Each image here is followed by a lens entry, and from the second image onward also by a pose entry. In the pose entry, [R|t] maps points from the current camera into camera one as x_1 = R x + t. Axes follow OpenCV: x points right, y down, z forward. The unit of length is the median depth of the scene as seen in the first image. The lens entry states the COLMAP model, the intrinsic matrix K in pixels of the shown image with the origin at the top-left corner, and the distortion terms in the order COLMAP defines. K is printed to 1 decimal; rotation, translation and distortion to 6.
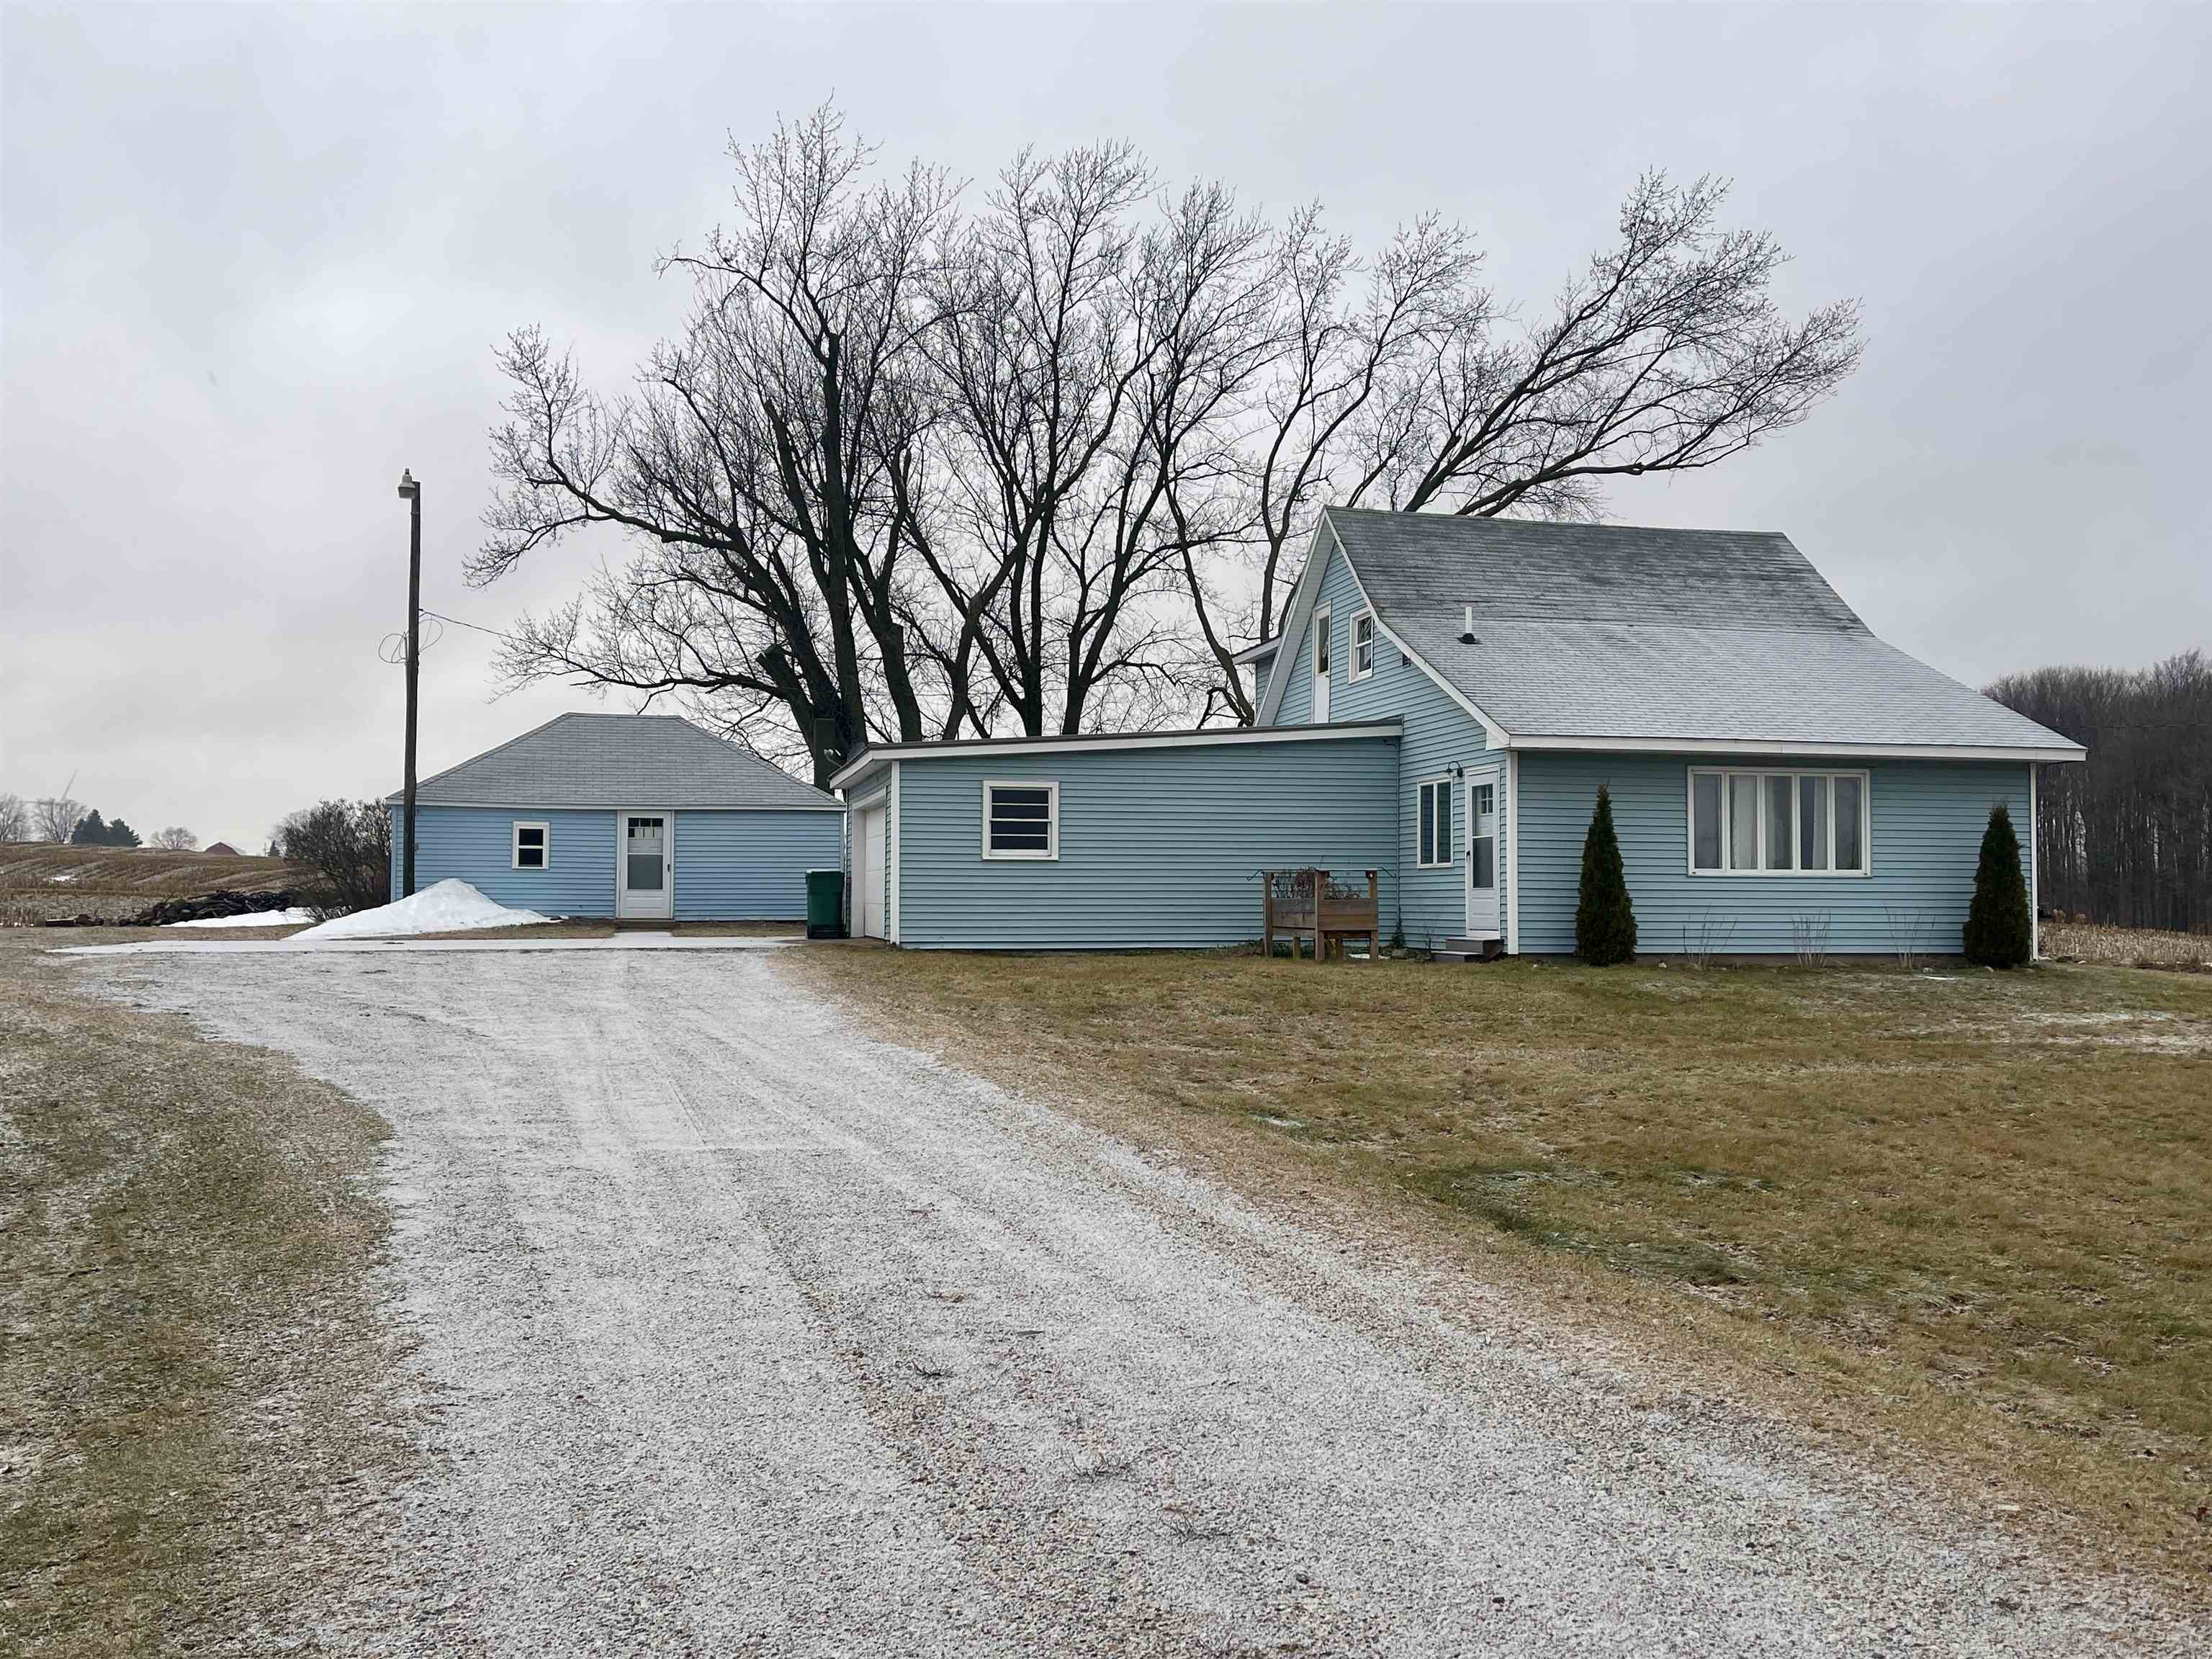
lens RADIAL K [[1860.3, 0, 1106.0], [0, 1860.3, 829.5], [0, 0, 1]] dist [0.057993, -0.122391]
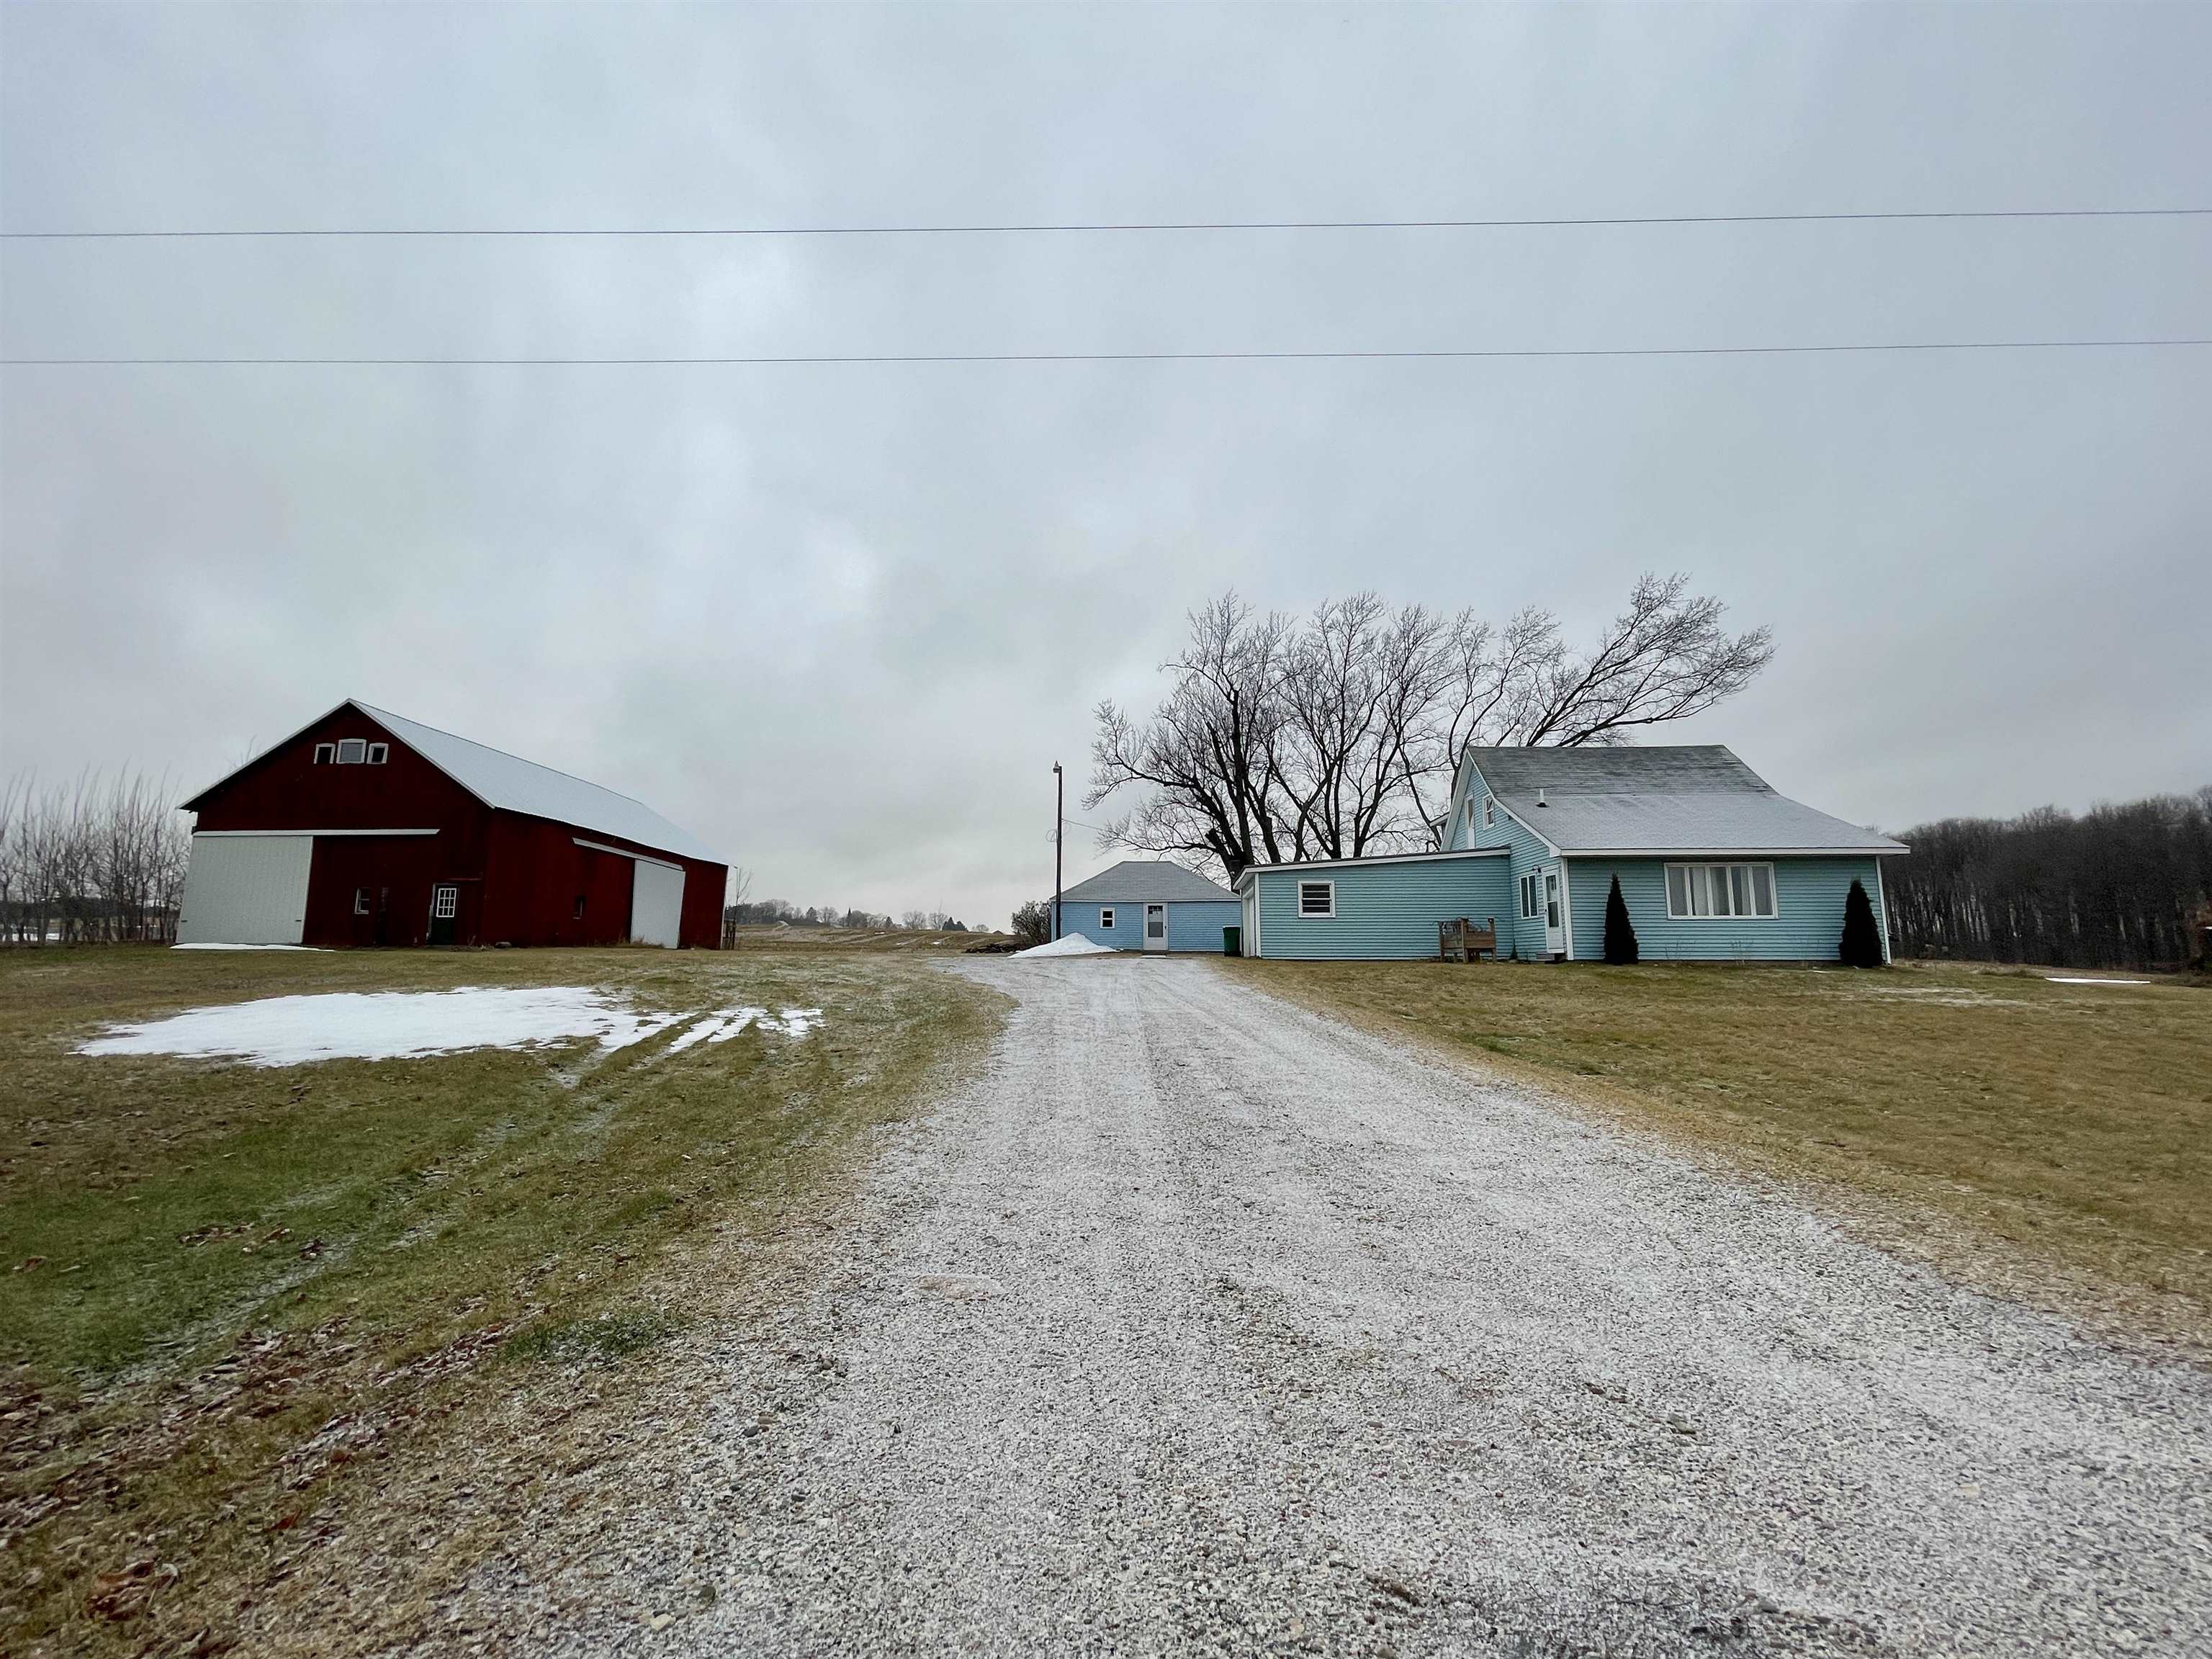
lens RADIAL K [[879.5, 0, 1106.0], [0, 879.5, 829.5], [0, 0, 1]] dist [-0.031647, -0.000130]
pose [[0.948277, -0.047039, -0.313939, 0.028322], [0.012778, 0.993815, -0.110311, 0.015023], [0.317186, 0.100594, 0.943013, -0.026300]]
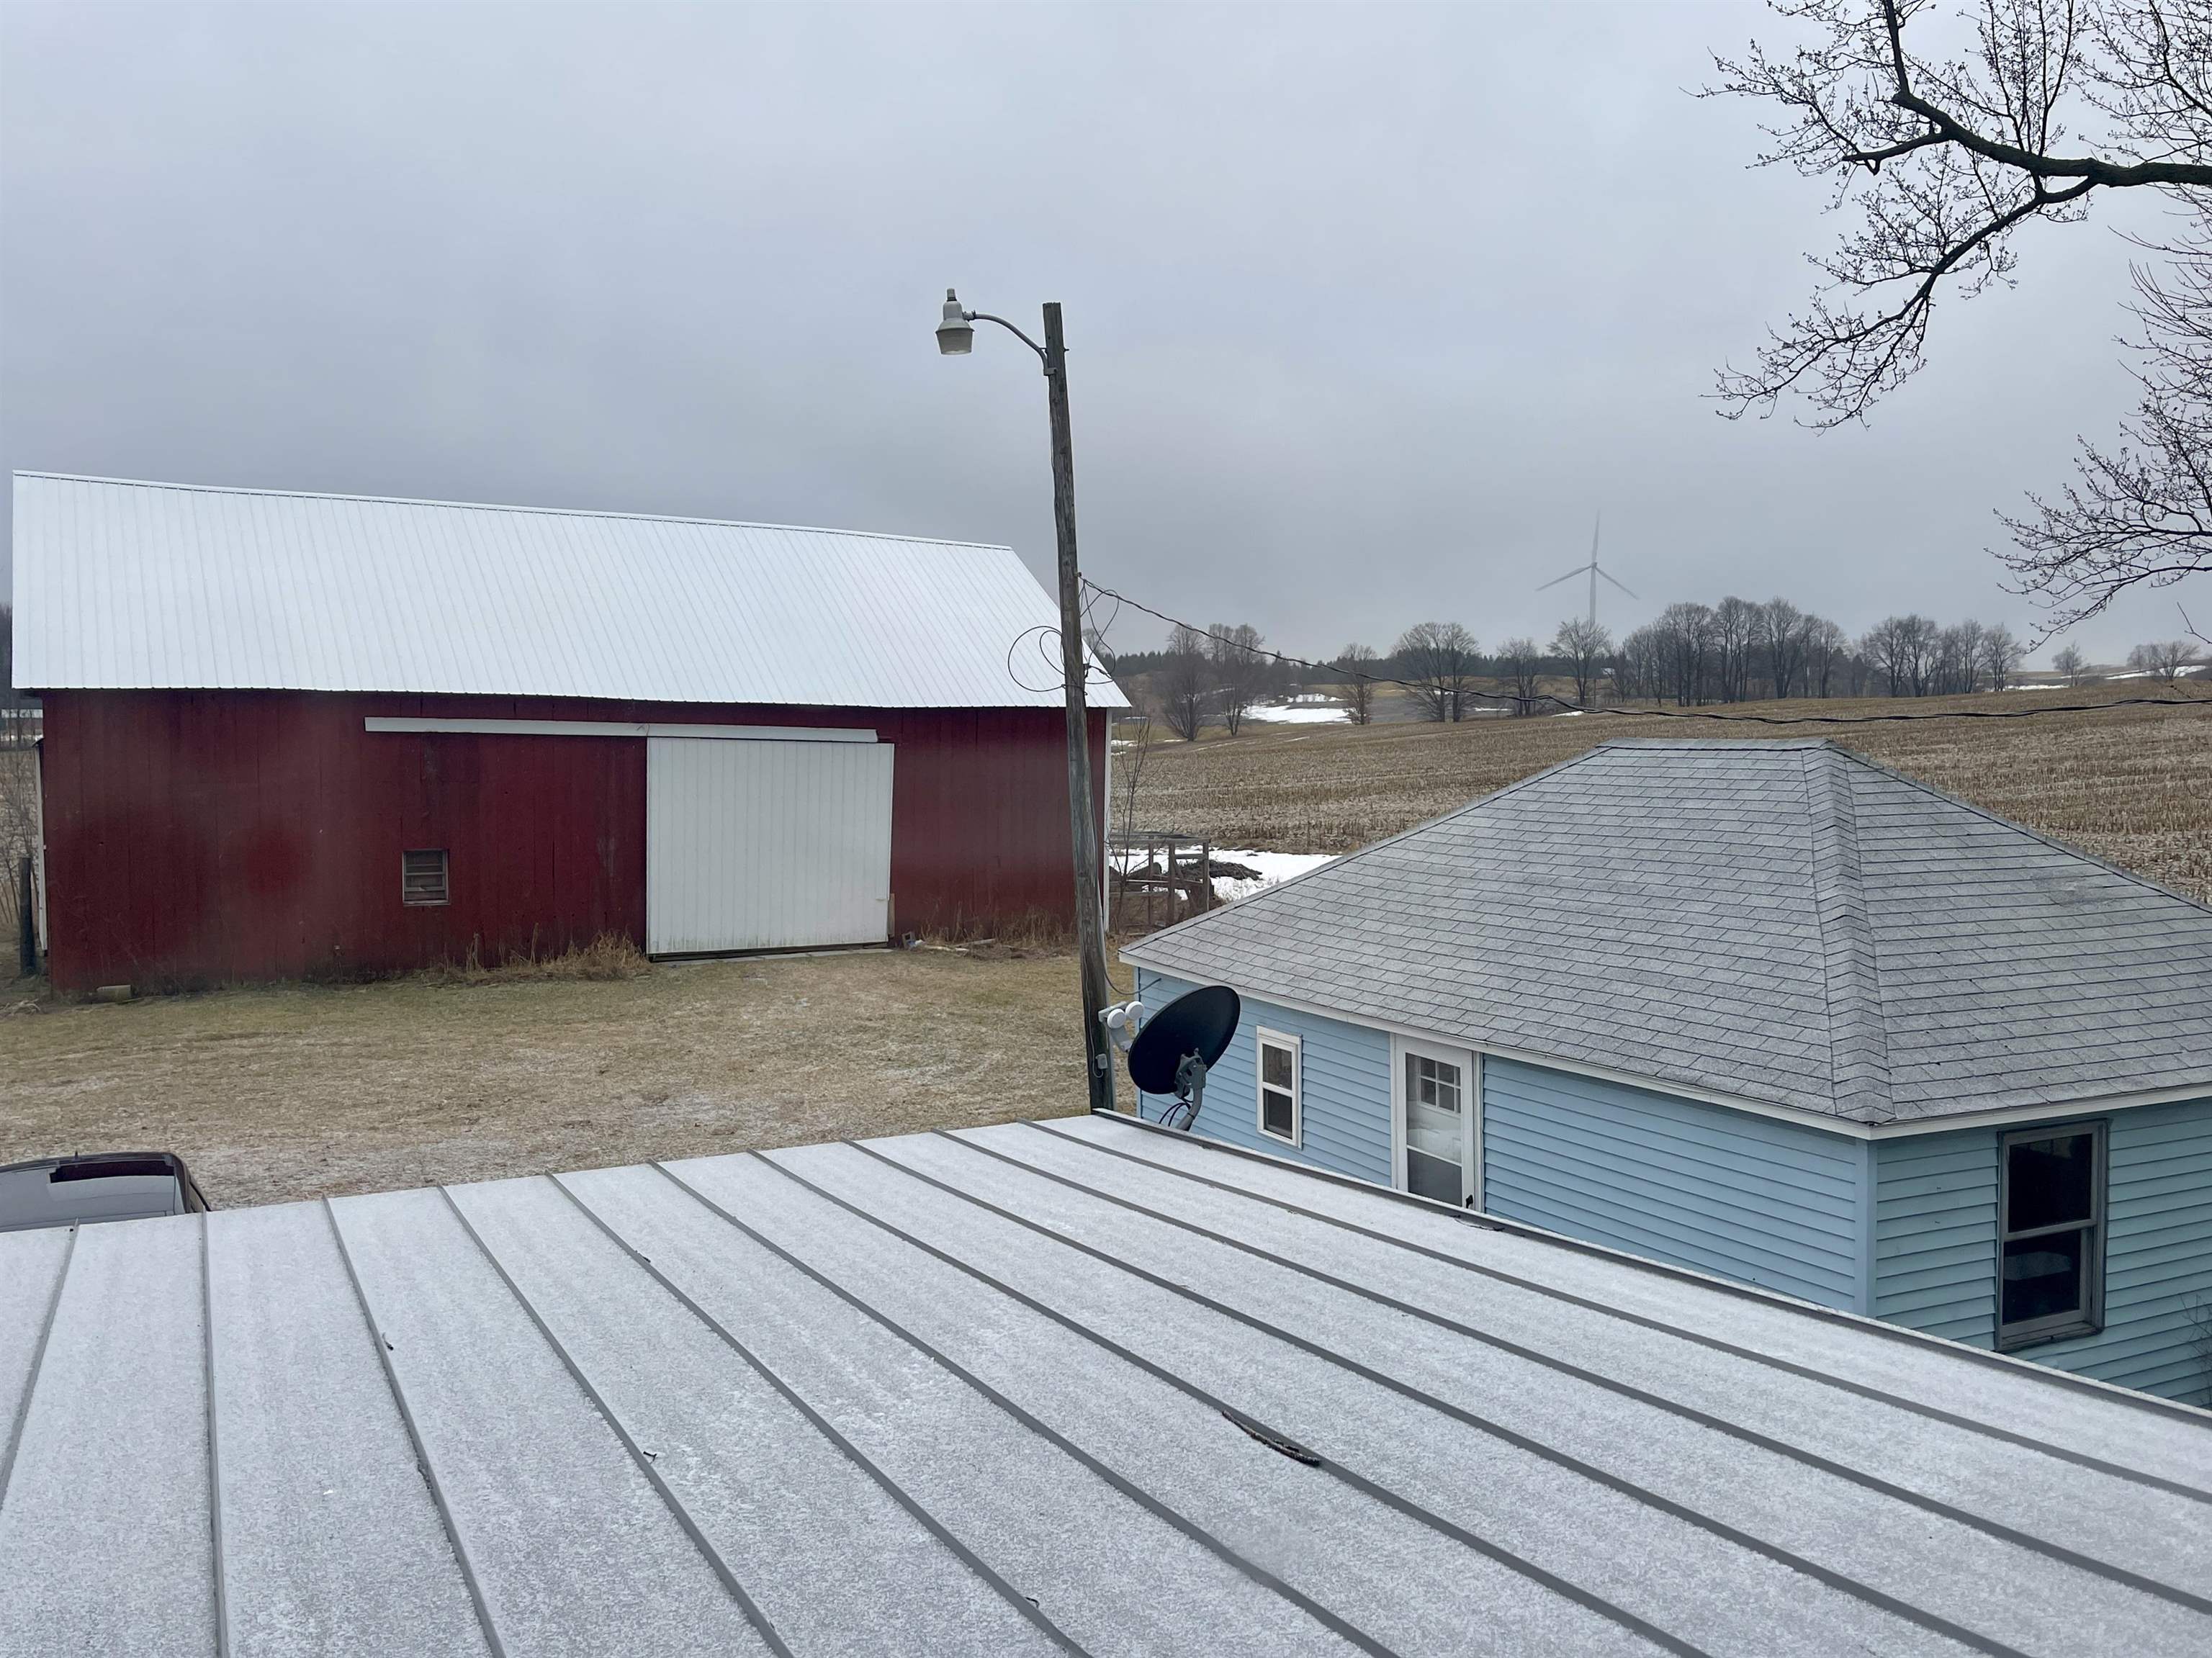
lens RADIAL K [[1828.5, 0, 1106.0], [0, 1828.5, 829.0], [0, 0, 1]] dist [0.092953, -0.207125]
pose [[0.214507, 0.050700, -0.975406, 0.071970], [0.037963, 0.997464, 0.060196, -0.060705], [0.975984, -0.049941, 0.212039, 0.689401]]
